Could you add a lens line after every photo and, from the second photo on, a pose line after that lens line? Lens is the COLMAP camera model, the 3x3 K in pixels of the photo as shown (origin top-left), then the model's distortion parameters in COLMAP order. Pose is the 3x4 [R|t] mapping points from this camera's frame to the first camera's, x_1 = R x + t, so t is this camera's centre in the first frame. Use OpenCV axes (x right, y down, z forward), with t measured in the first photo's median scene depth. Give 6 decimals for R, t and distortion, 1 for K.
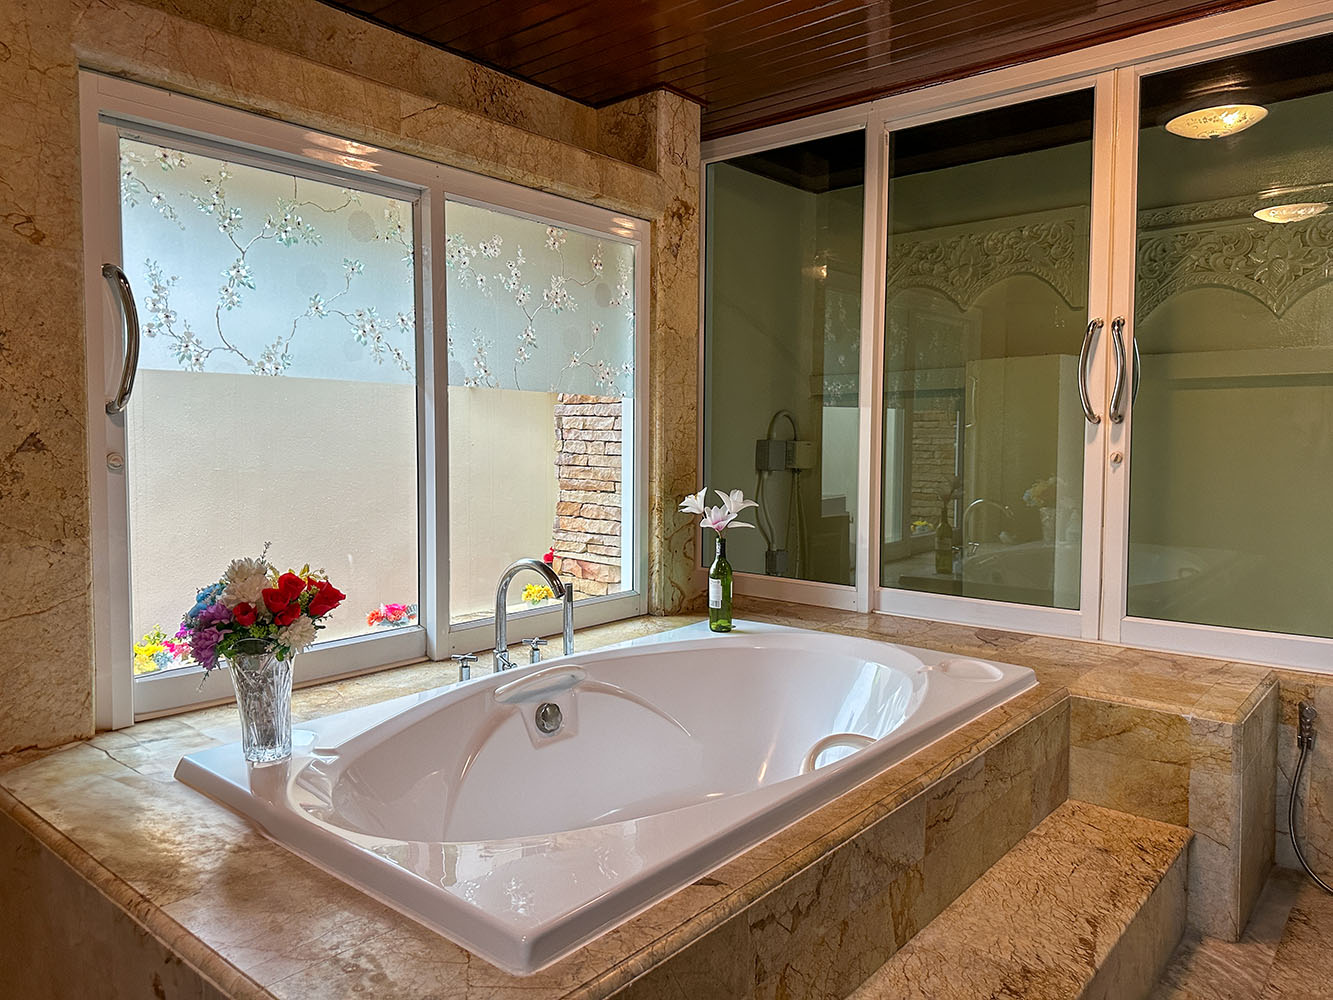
lens RADIAL K [[942.1, 0, 666.5], [0, 942.1, 500.0], [0, 0, 1]] dist [0.076848, -0.120642]
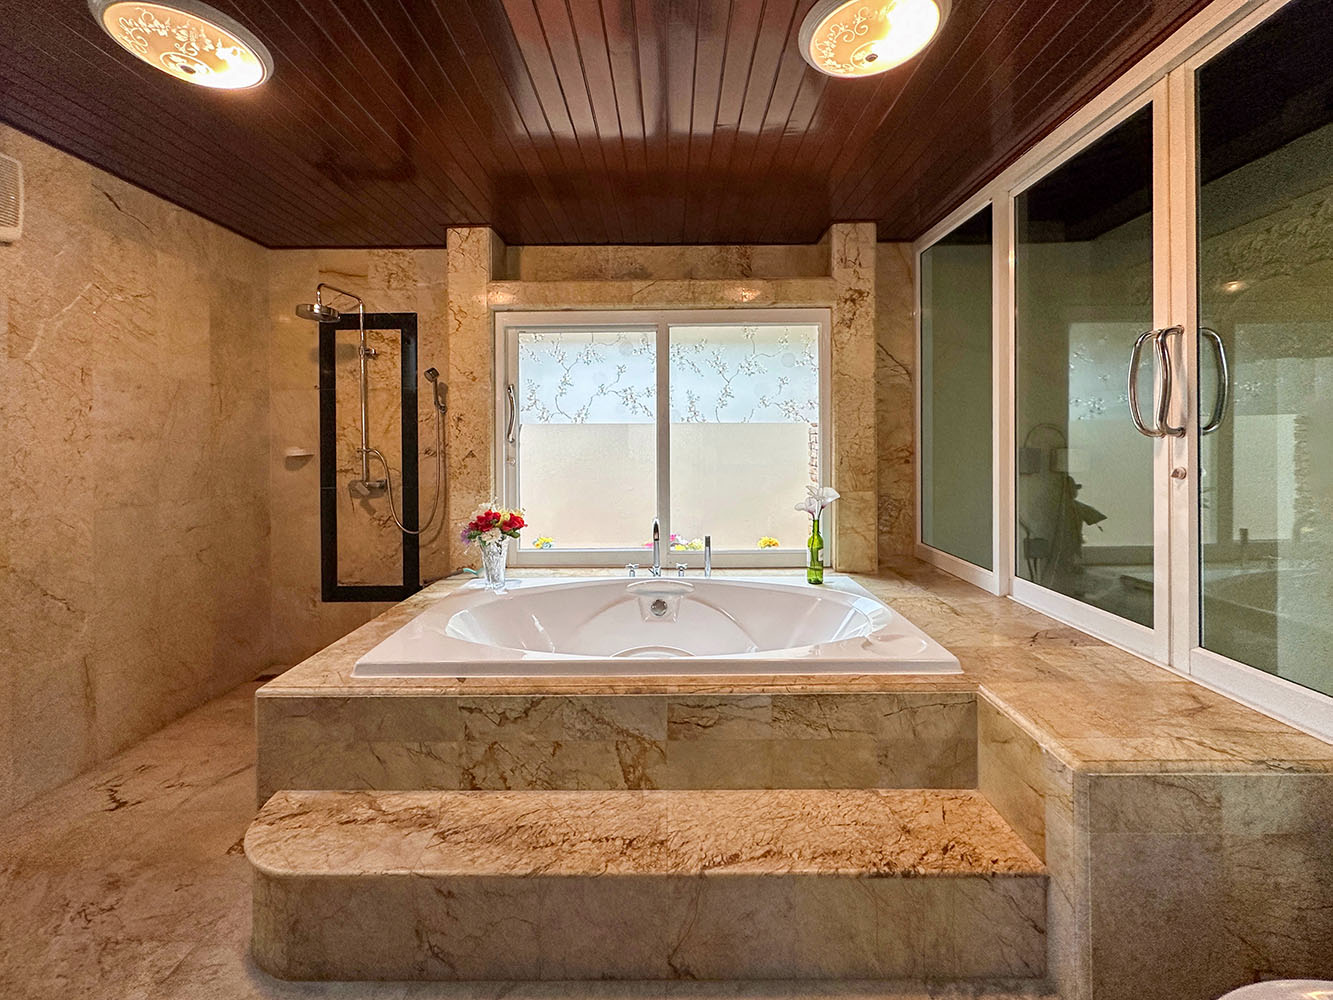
lens RADIAL K [[561.7, 0, 666.9], [0, 561.7, 445.6], [0, 0, 1]] dist [-0.000264, -0.000001]
pose [[0.638717, -0.002611, -0.769438, 0.671933], [-0.040979, 0.998460, -0.037406, -0.035153], [0.768350, 0.055423, 0.637626, 0.299344]]
